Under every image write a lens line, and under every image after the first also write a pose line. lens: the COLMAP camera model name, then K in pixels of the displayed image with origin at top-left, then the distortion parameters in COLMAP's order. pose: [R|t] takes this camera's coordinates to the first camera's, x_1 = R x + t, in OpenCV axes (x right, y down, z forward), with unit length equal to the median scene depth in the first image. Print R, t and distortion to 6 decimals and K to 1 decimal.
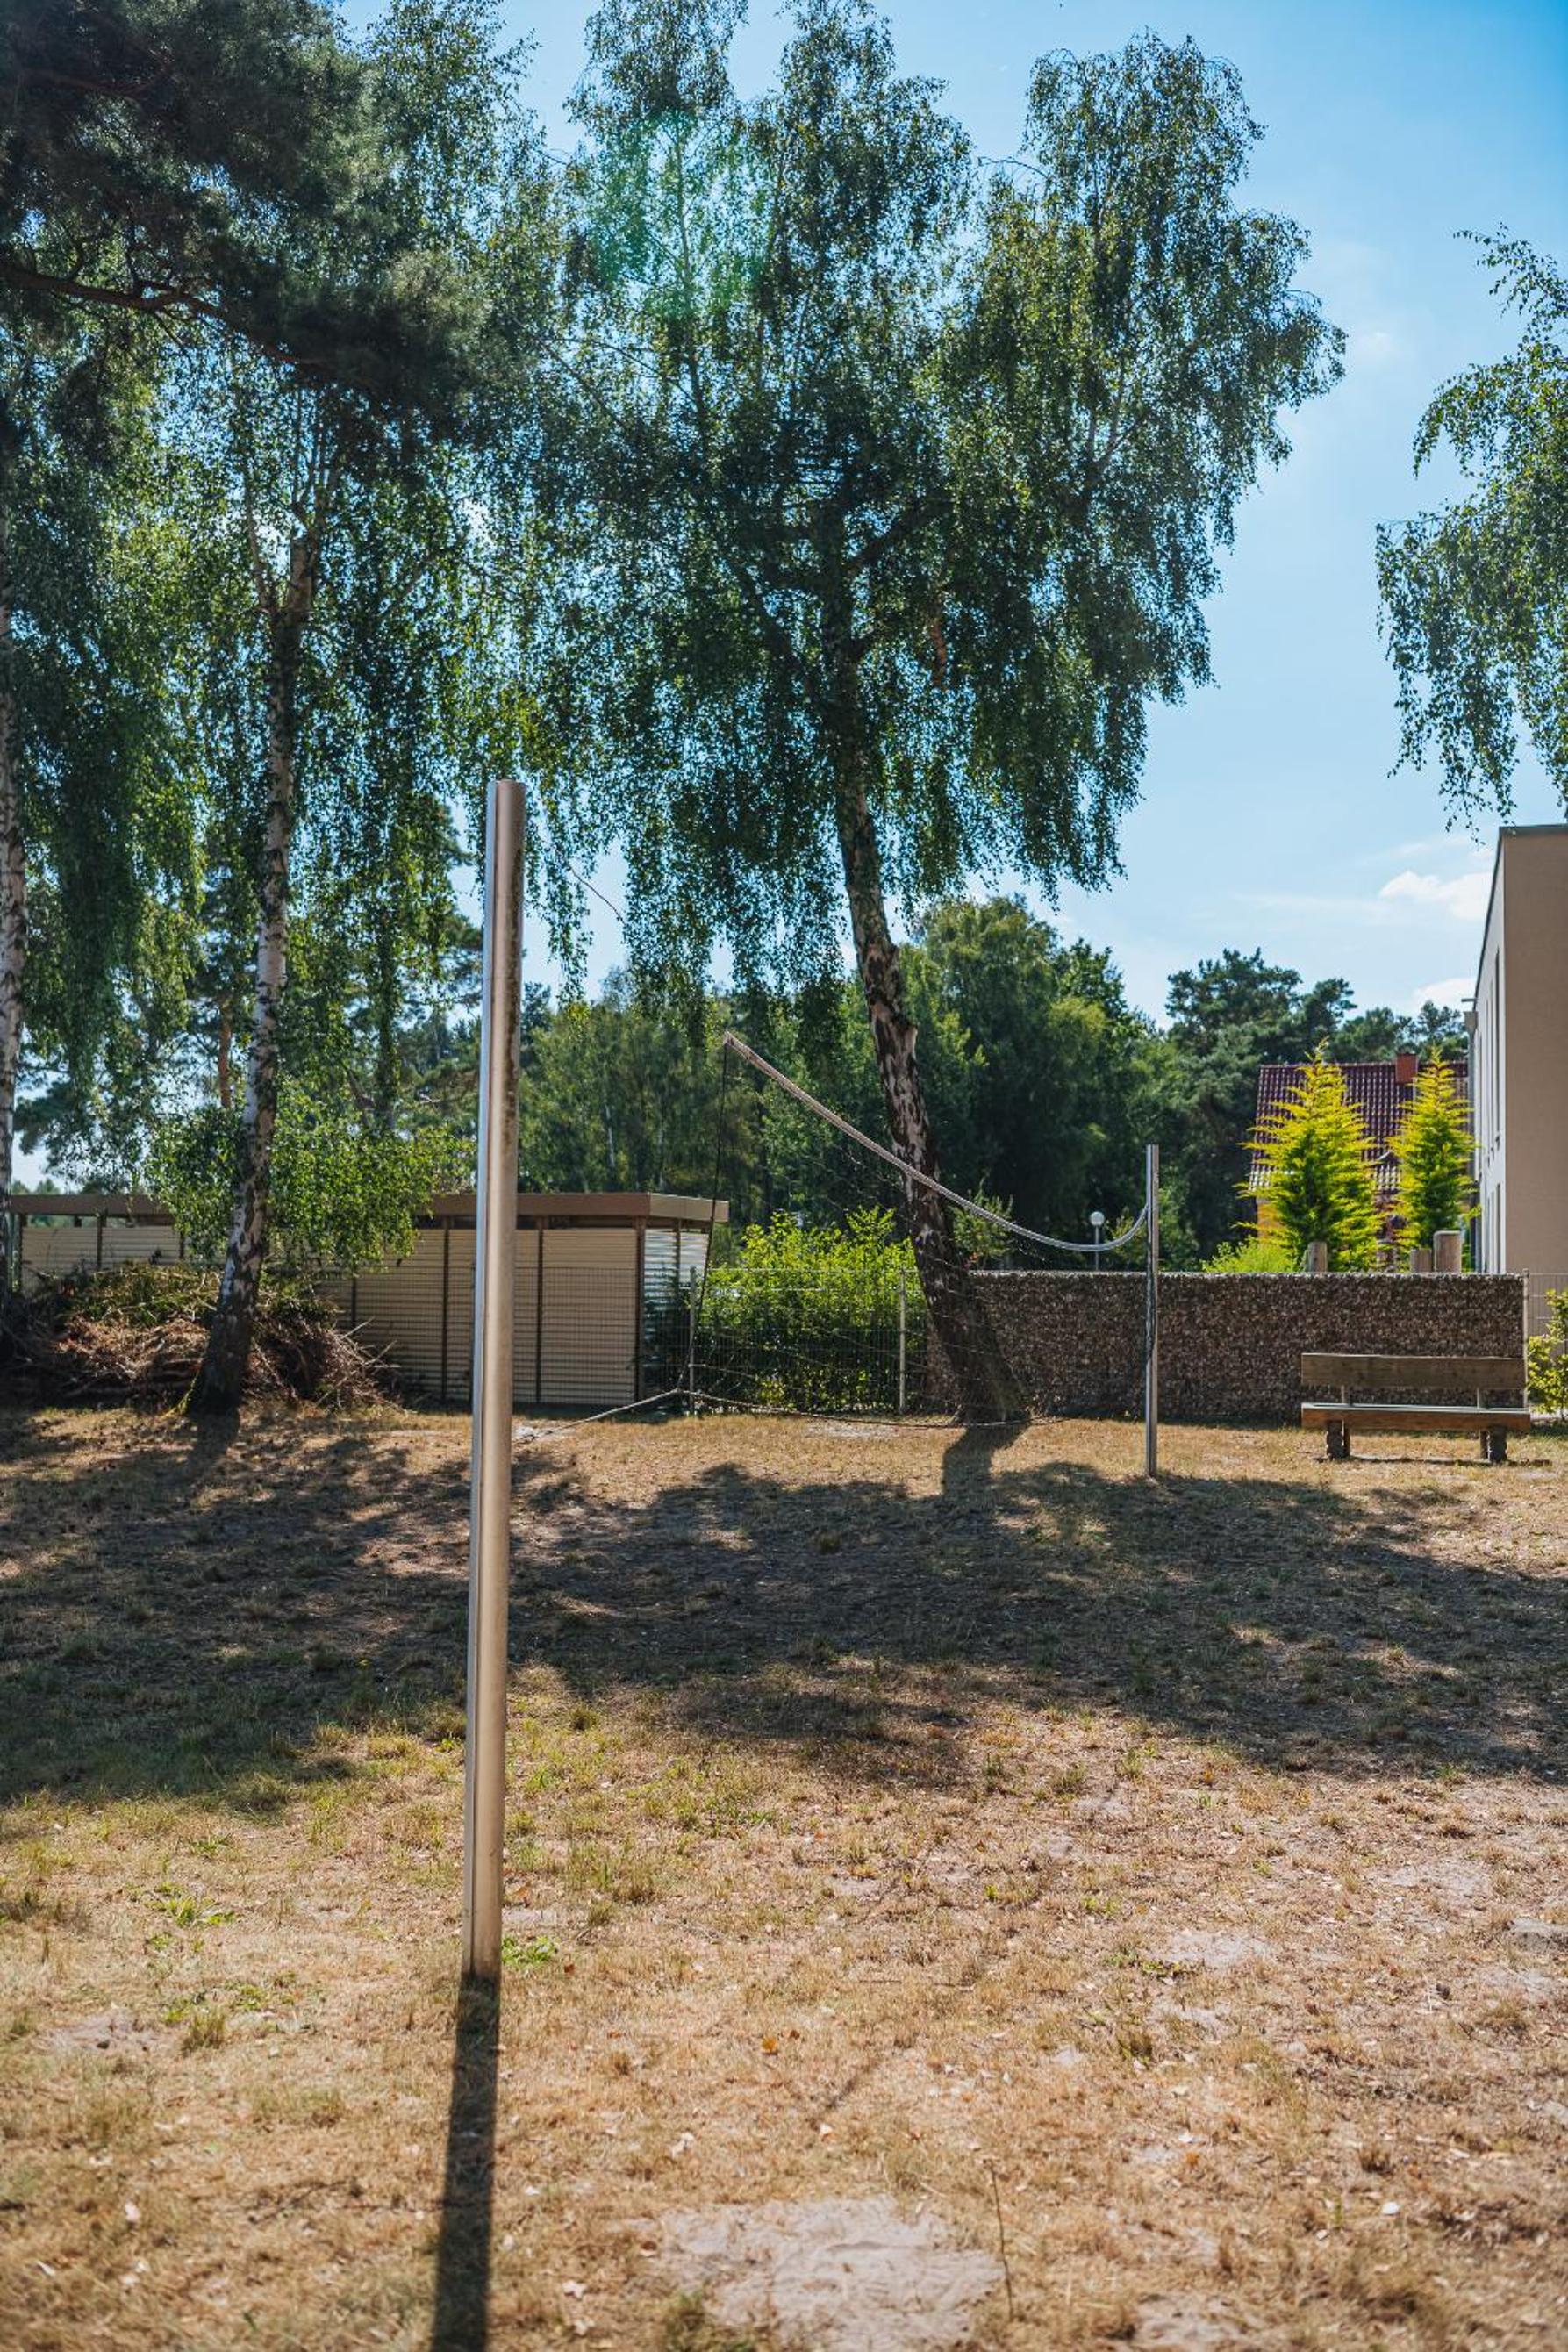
lens RADIAL K [[2069.5, 0, 784.0], [0, 2069.5, 1176.0], [0, 0, 1]] dist [-0.013602, -0.006481]
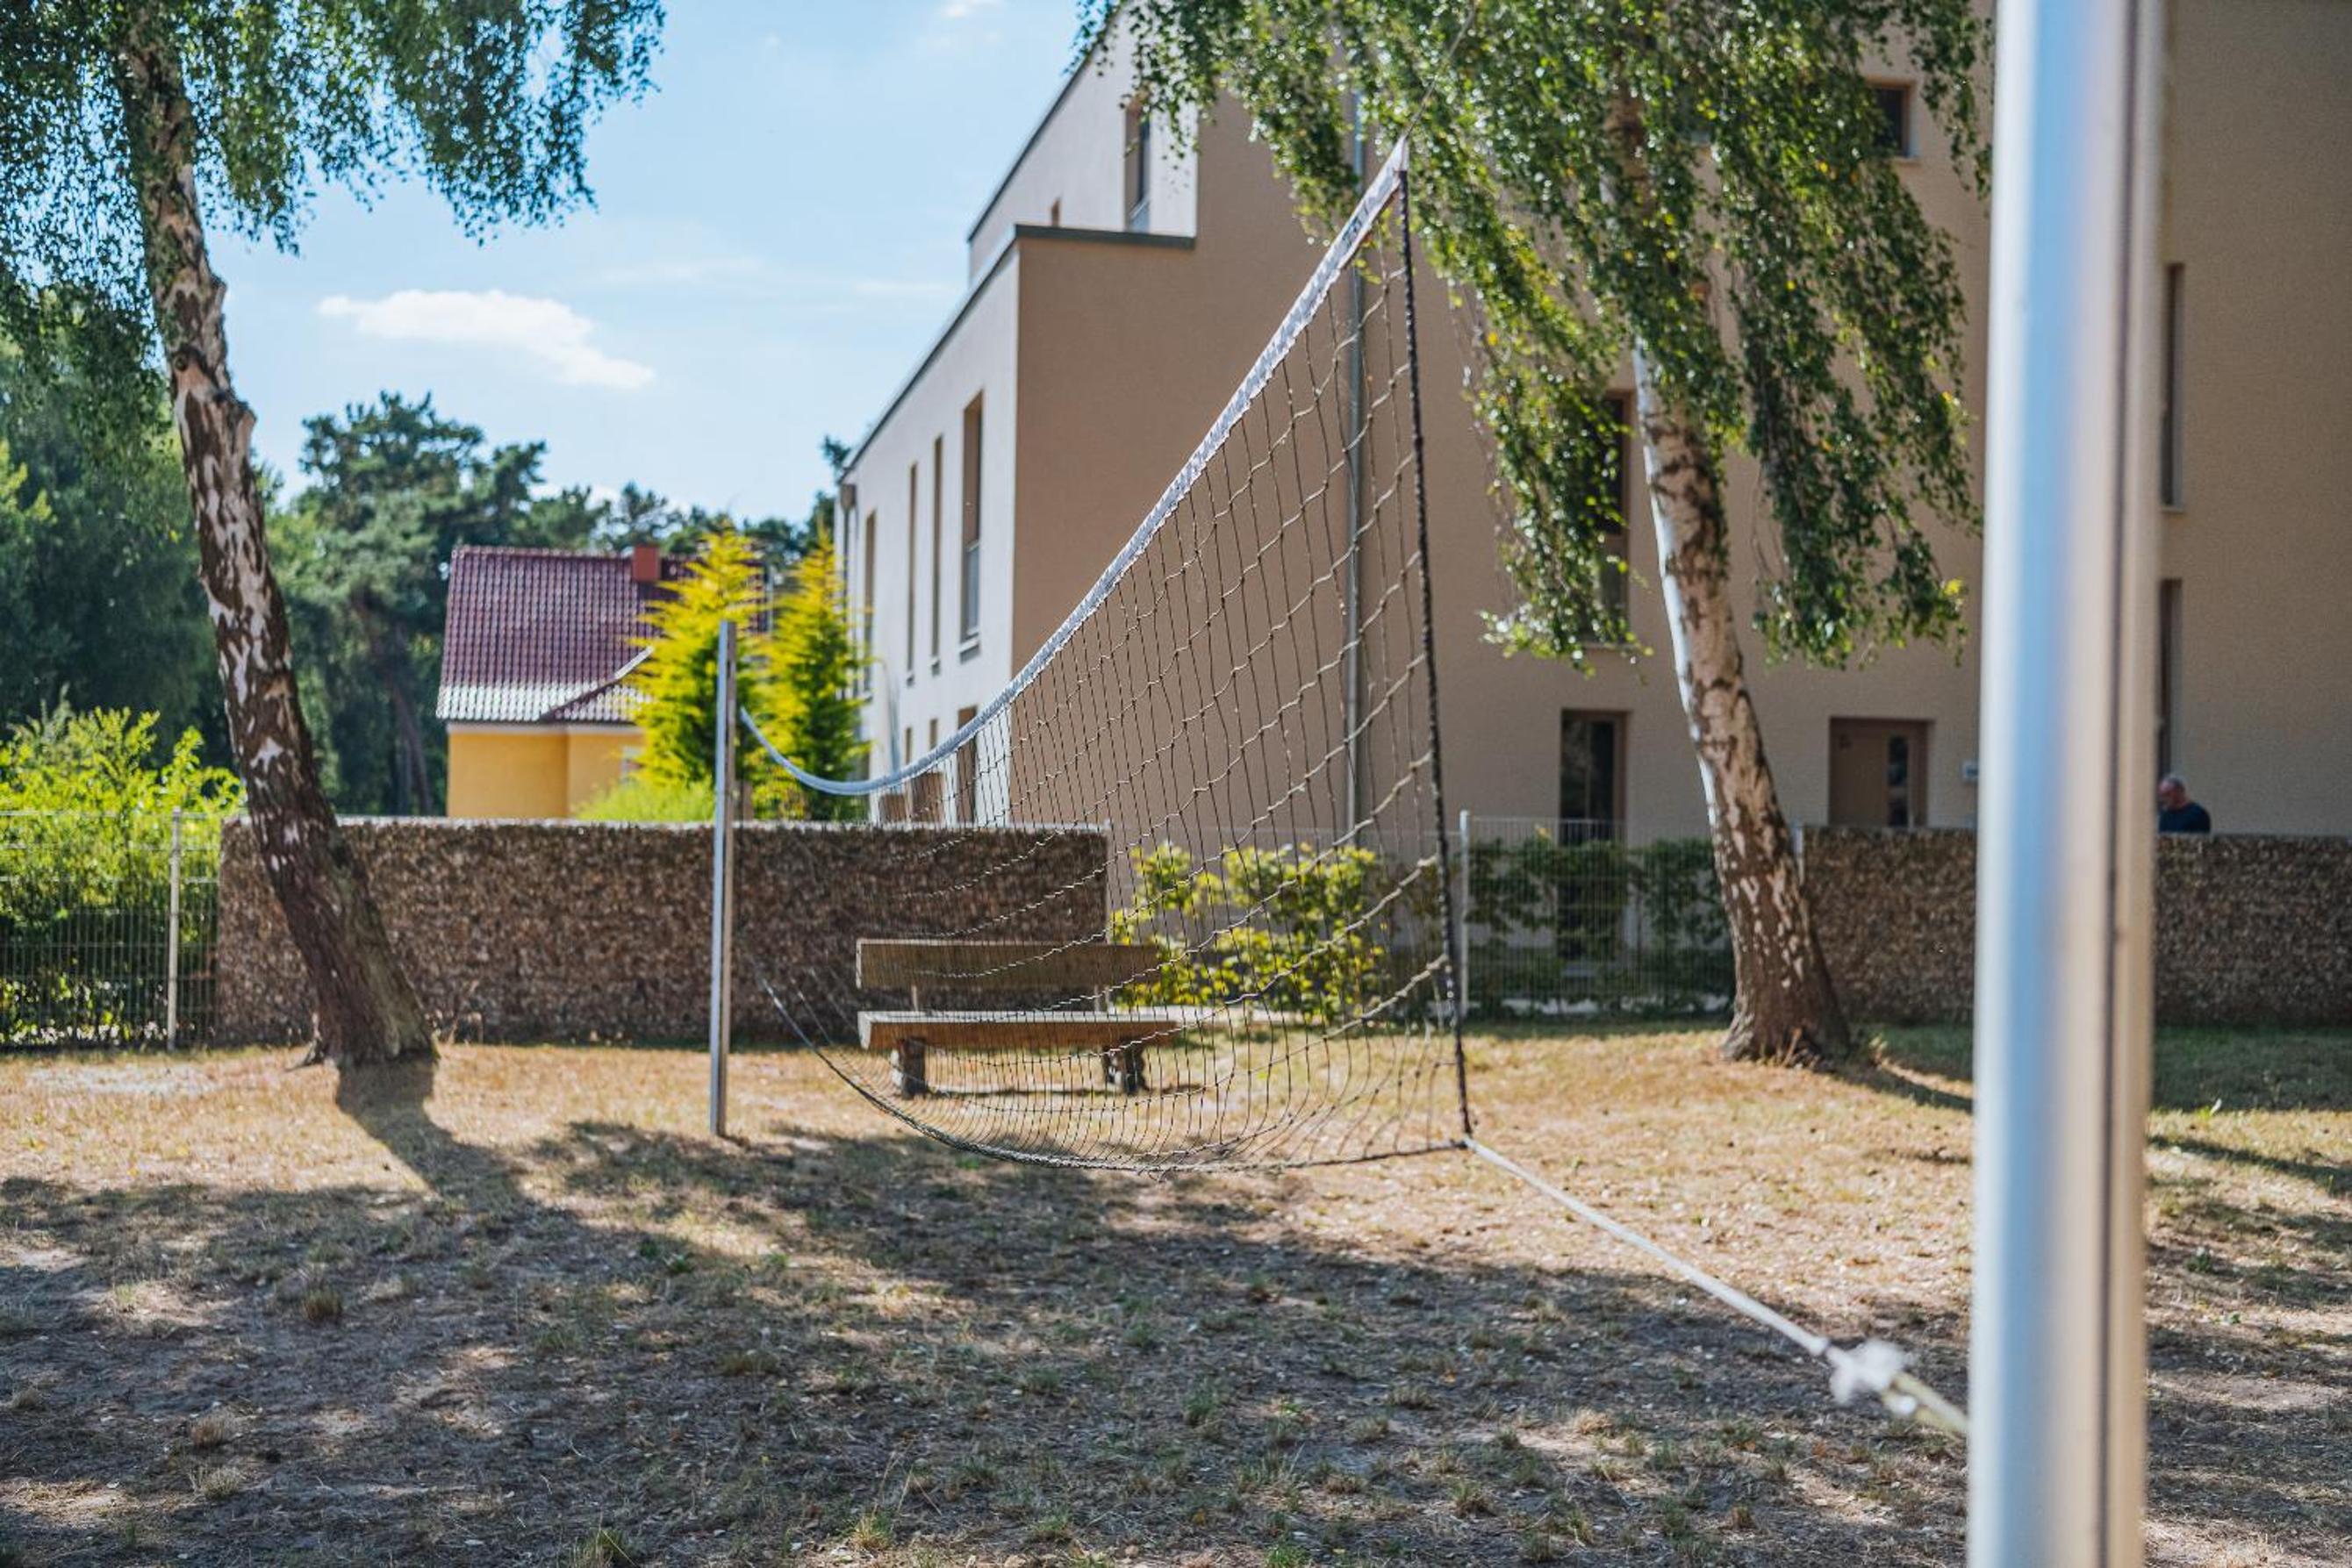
lens RADIAL K [[2647.0, 0, 1160.8], [0, 2647.0, 778.0], [0, 0, 1]] dist [0.009738, 0.122115]
pose [[0.867575, 0.016860, 0.497020, -0.052975], [-0.030780, 0.999329, 0.019829, 0.006456], [-0.496352, -0.032502, 0.867513, 0.106703]]
